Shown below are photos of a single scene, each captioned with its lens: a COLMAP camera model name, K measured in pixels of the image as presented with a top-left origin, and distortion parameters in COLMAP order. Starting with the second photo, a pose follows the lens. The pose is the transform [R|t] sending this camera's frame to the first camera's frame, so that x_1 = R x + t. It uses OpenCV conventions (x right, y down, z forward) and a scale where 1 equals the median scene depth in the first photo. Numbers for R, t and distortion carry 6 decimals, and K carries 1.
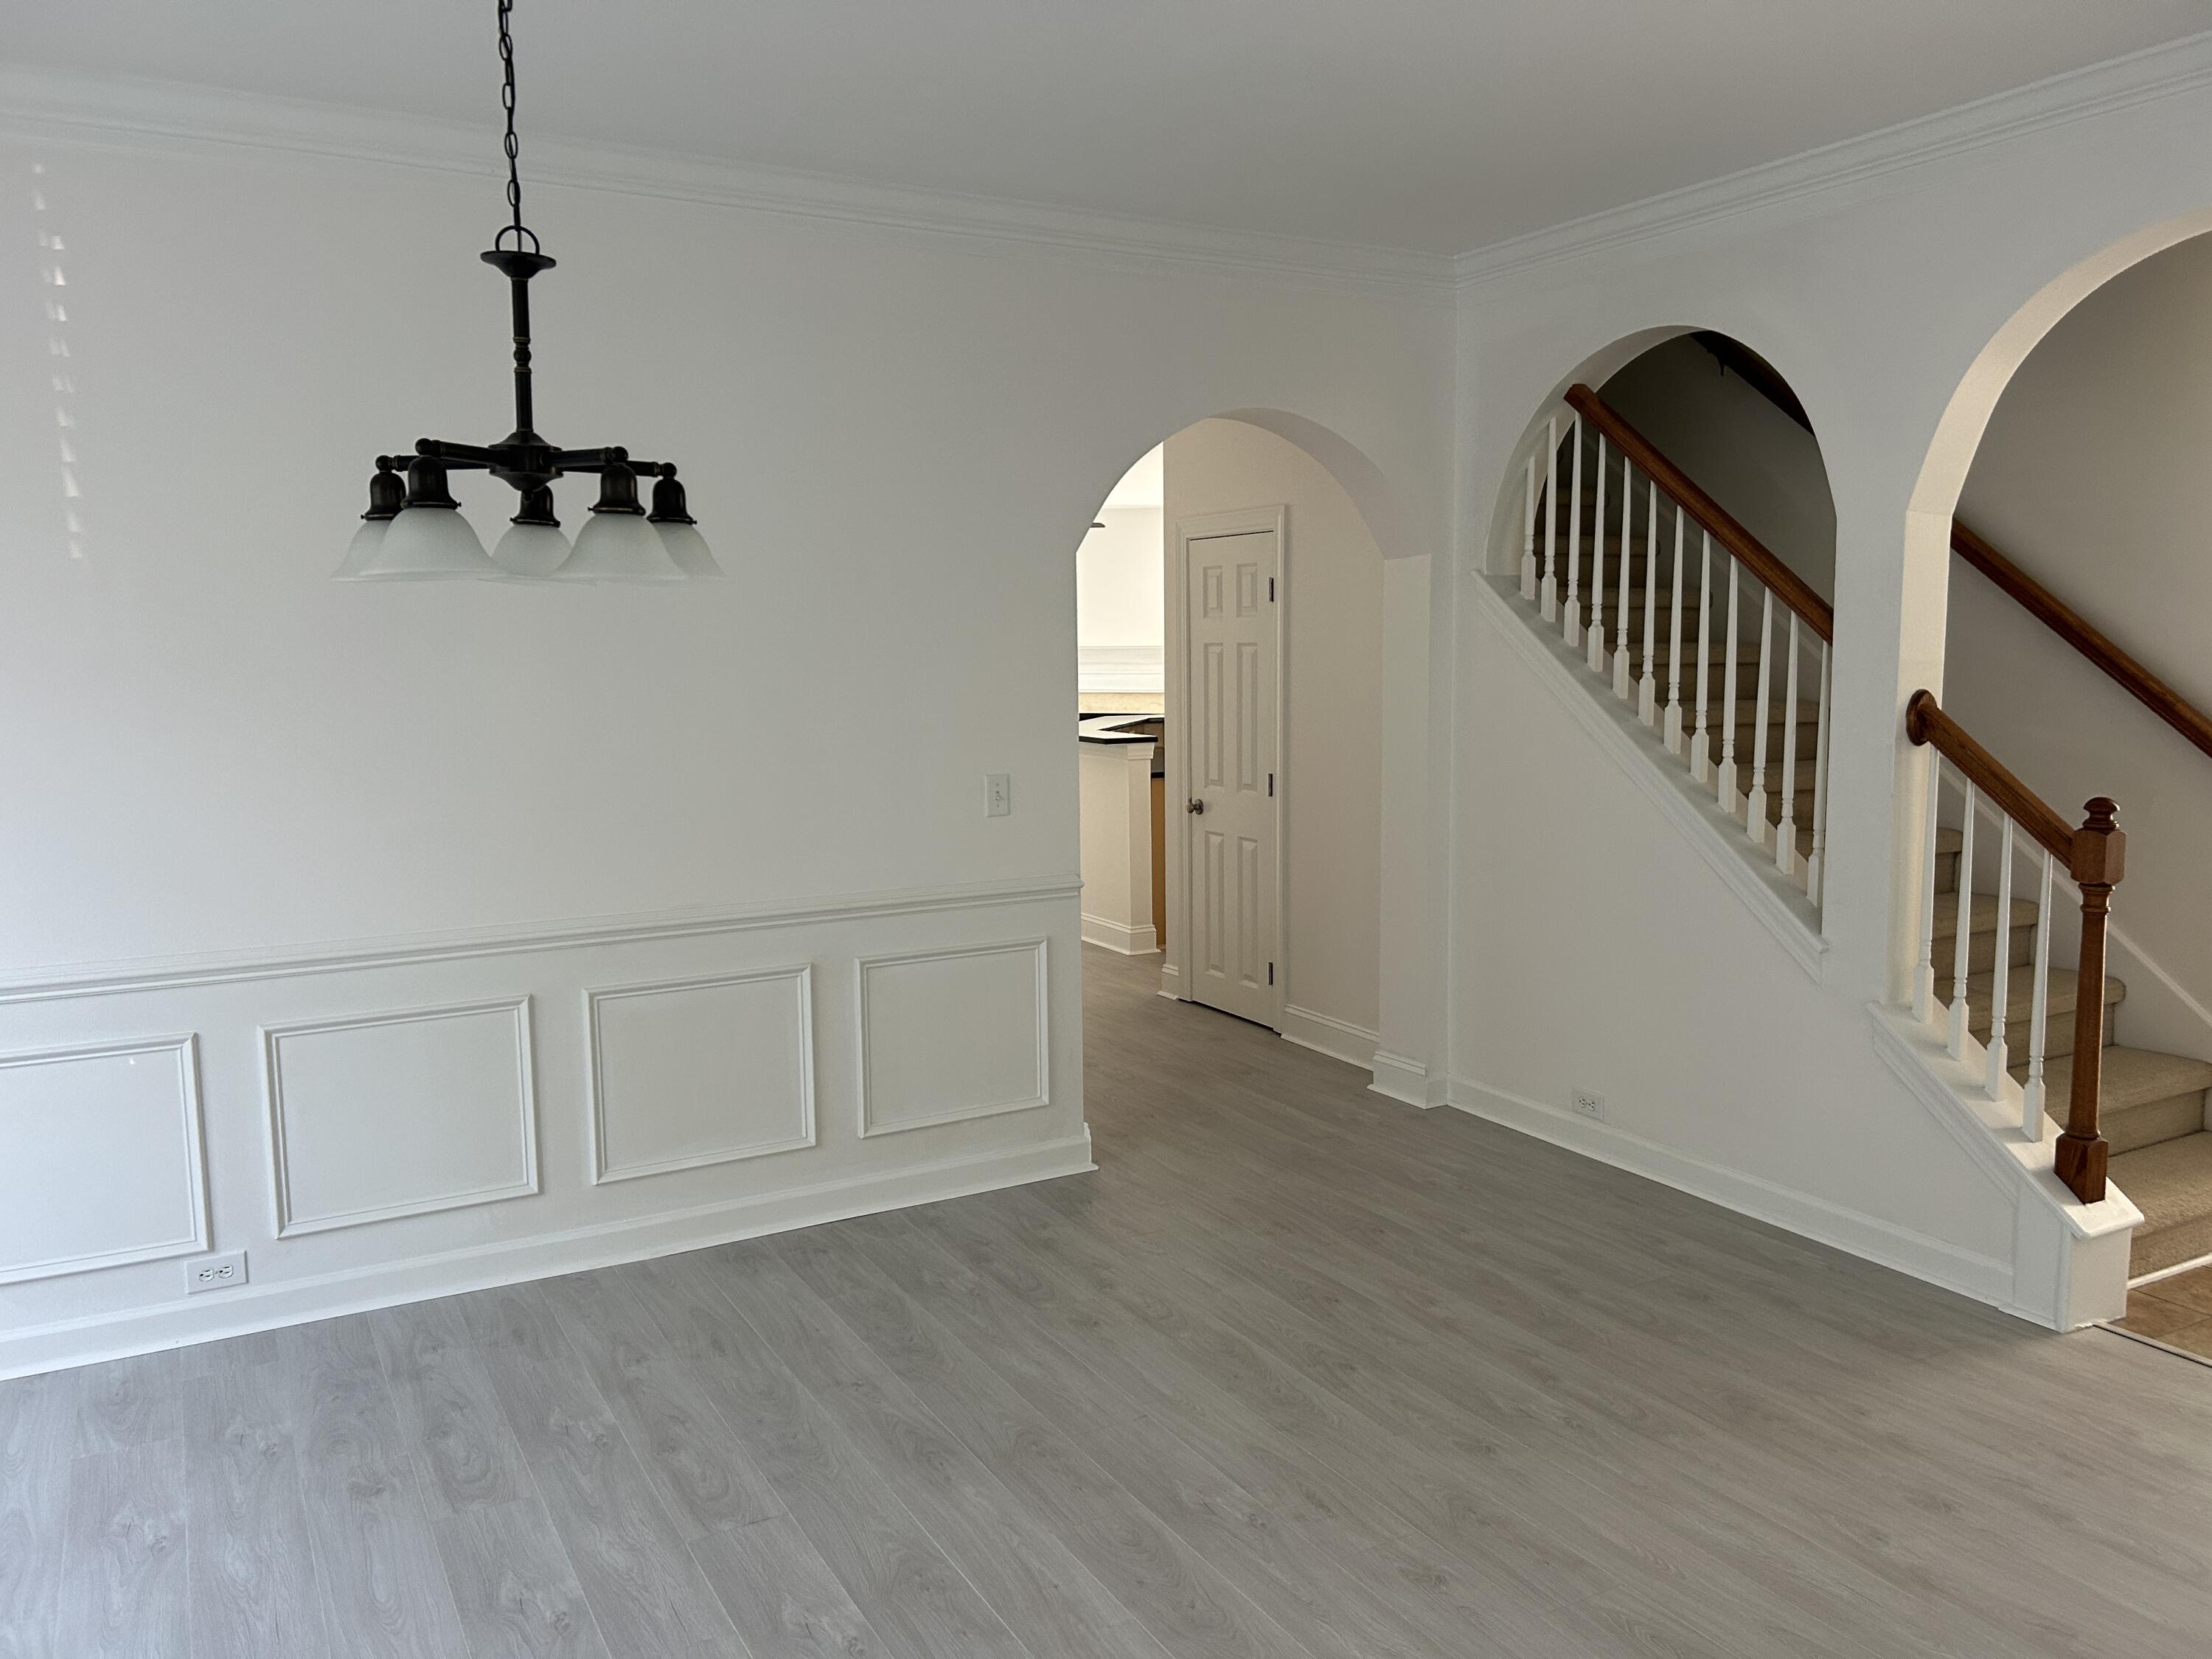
lens RADIAL K [[1671.3, 0, 1106.0], [0, 1671.3, 829.5], [0, 0, 1]] dist [0.094114, -0.125260]
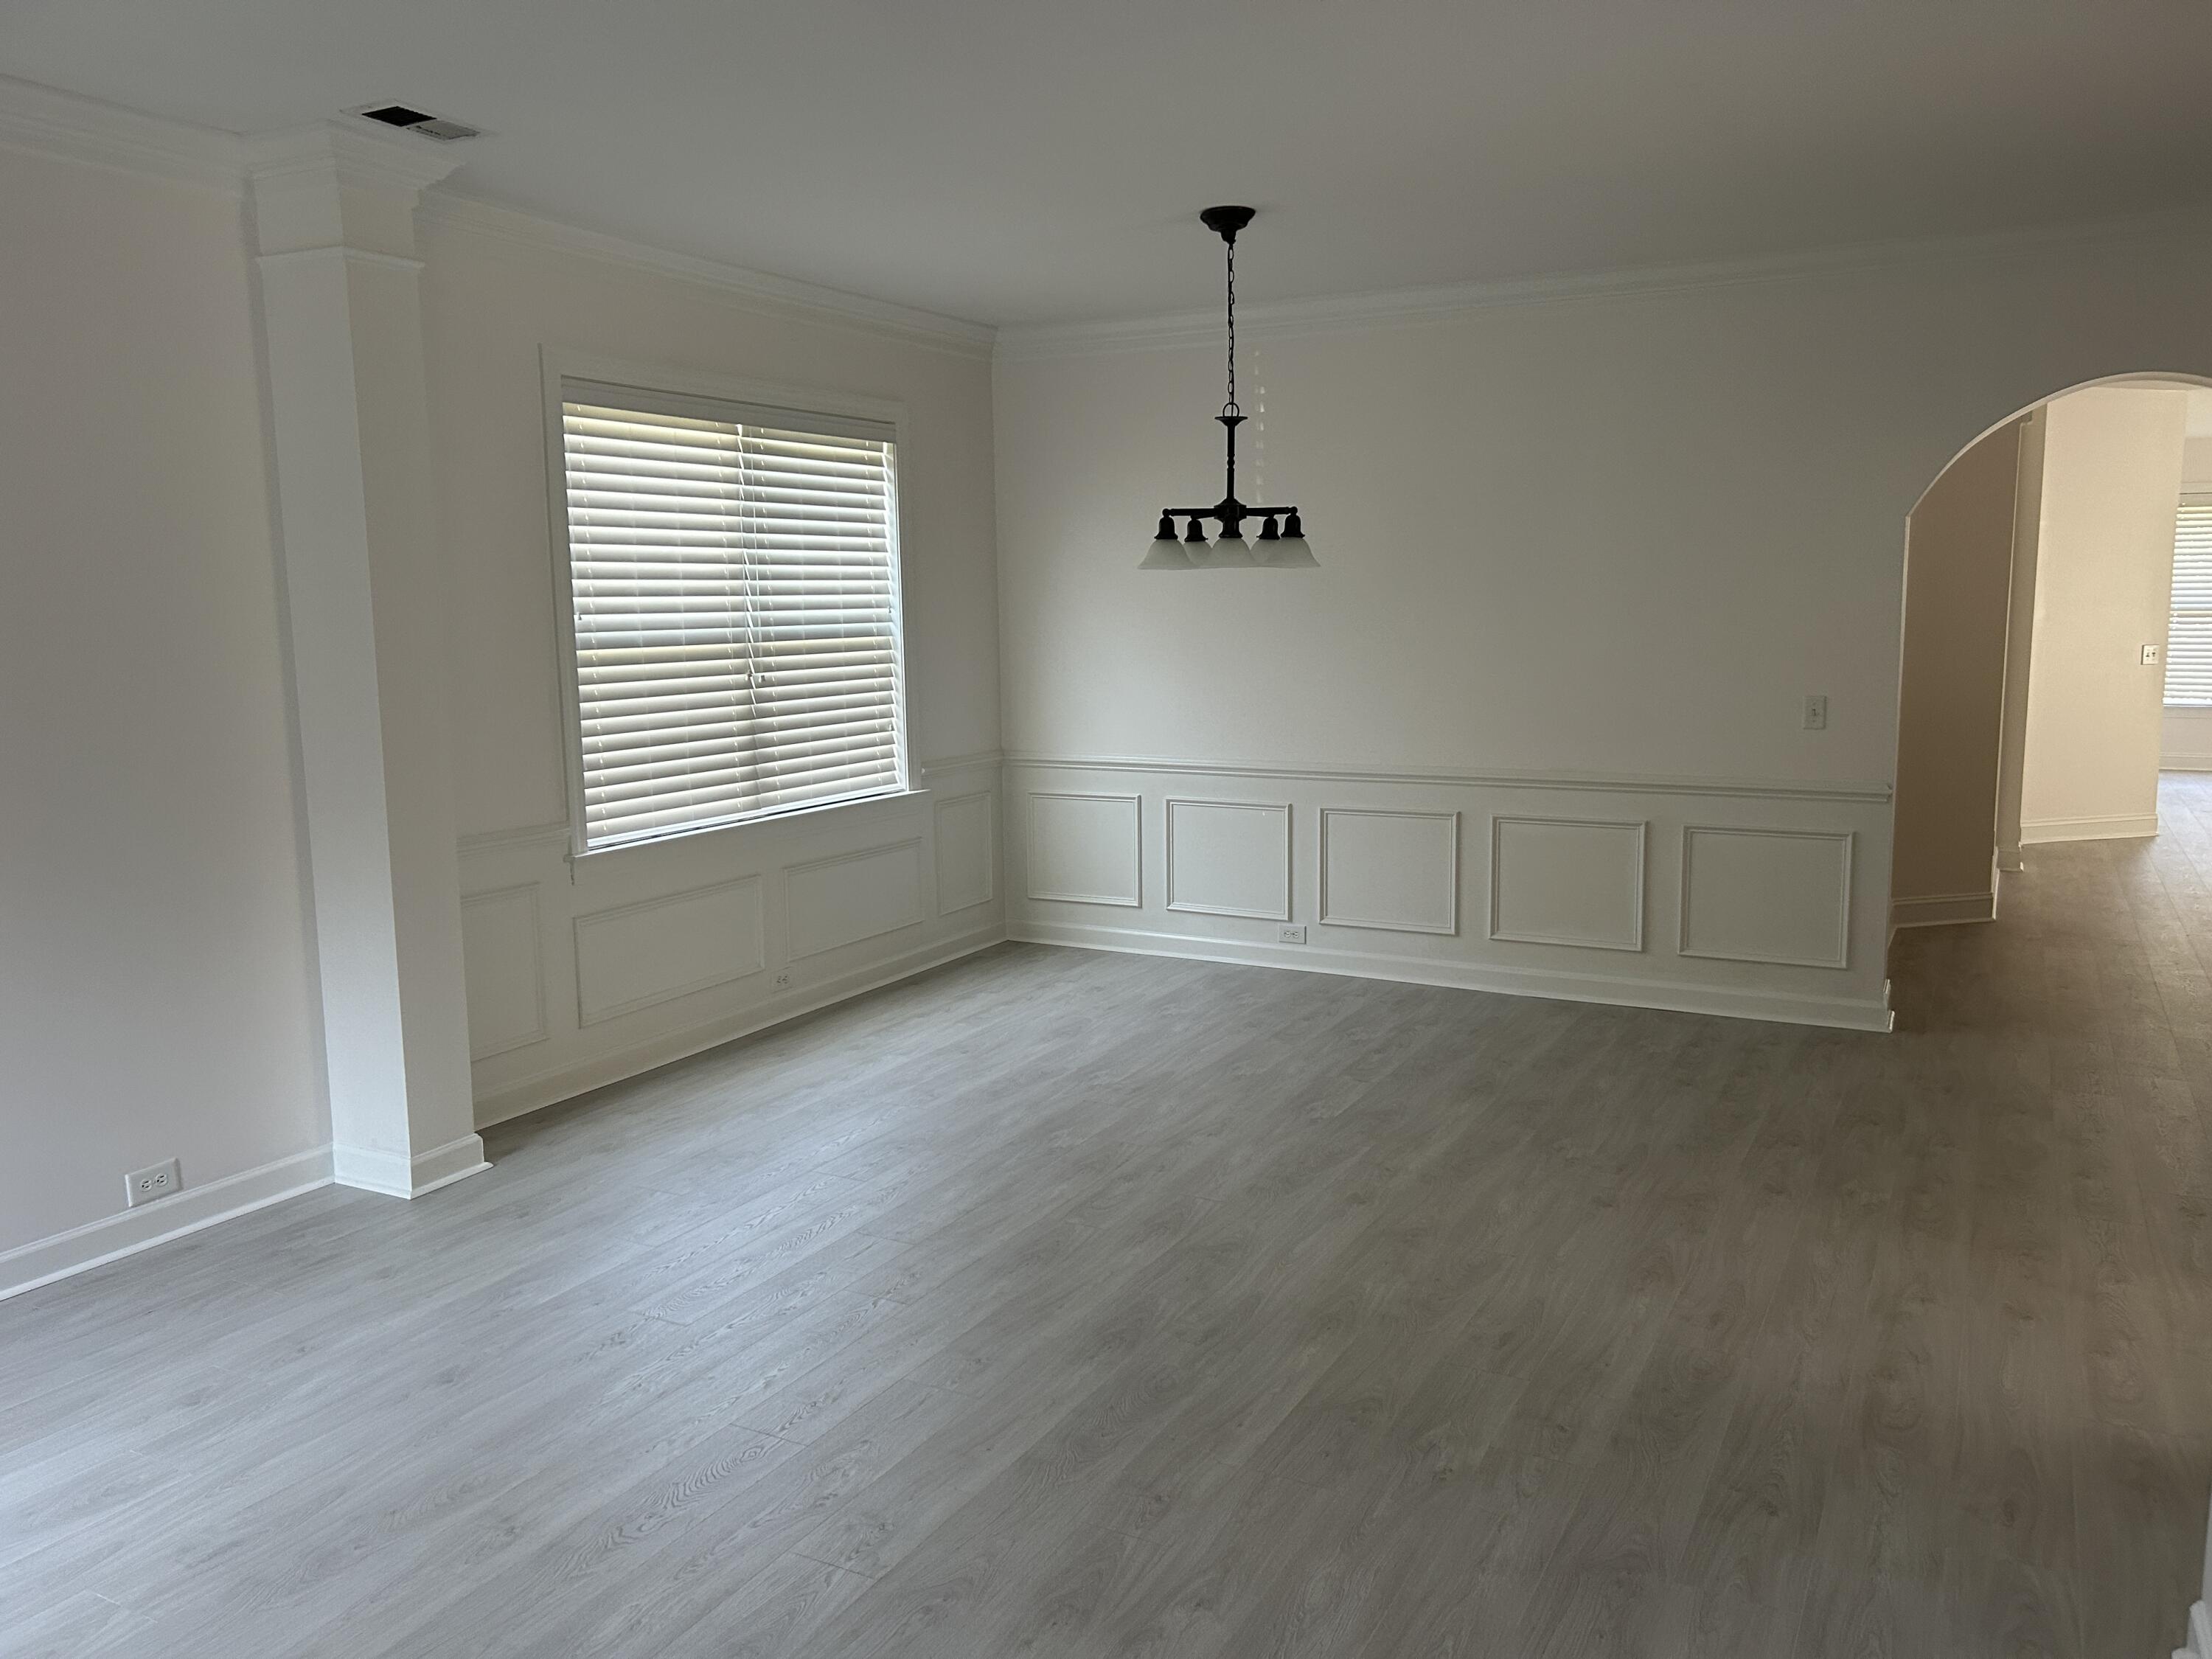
lens RADIAL K [[1671.3, 0, 1106.0], [0, 1671.3, 829.5], [0, 0, 1]] dist [0.094114, -0.125260]
pose [[0.532109, 0.119243, -0.838237, 1.046341], [-0.090935, 0.992355, 0.083441, 0.013243], [0.841779, 0.031826, 0.538884, -0.196798]]
